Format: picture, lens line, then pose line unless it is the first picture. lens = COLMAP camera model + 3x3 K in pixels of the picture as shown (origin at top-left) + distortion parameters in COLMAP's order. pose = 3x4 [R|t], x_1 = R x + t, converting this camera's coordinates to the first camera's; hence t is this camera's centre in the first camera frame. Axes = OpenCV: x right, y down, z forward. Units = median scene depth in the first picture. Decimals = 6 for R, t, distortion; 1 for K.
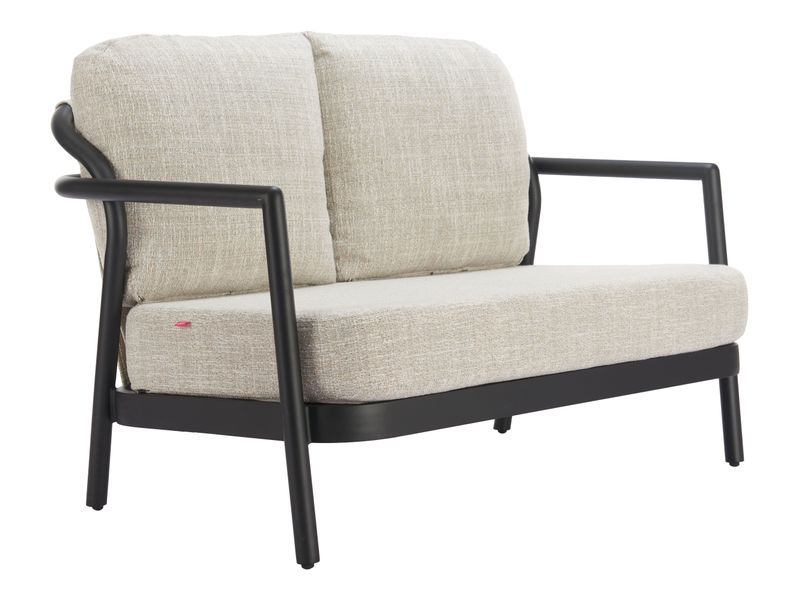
lens RADIAL K [[1735.8, 0, 400.0], [0, 1735.8, 300.0], [0, 0, 1]] dist [0.026032, 0.781567]
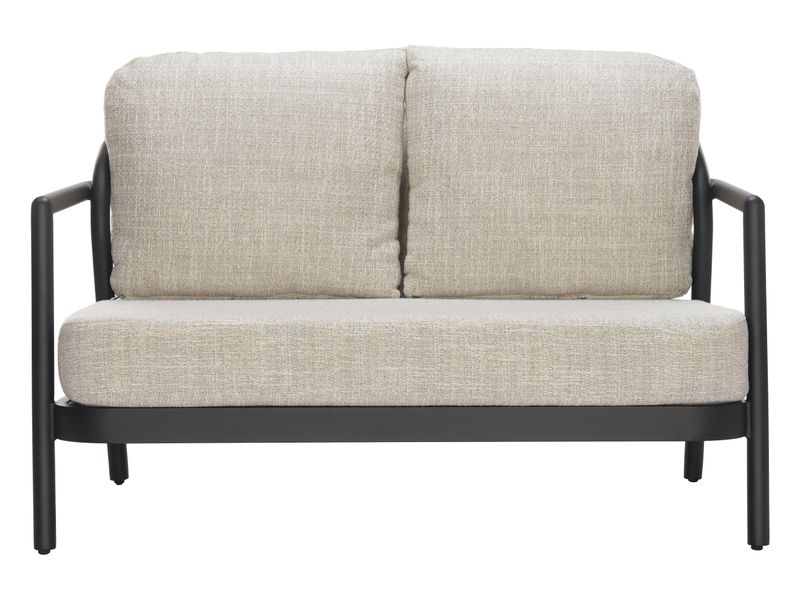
lens RADIAL K [[1735.8, 0, 400.0], [0, 1735.8, 300.0], [0, 0, 1]] dist [0.026032, 0.781567]
pose [[0.789363, 0.081302, -0.608519, 0.648913], [-0.081219, 0.996310, 0.027757, -0.041768], [0.608530, 0.027513, 0.793054, 0.241416]]
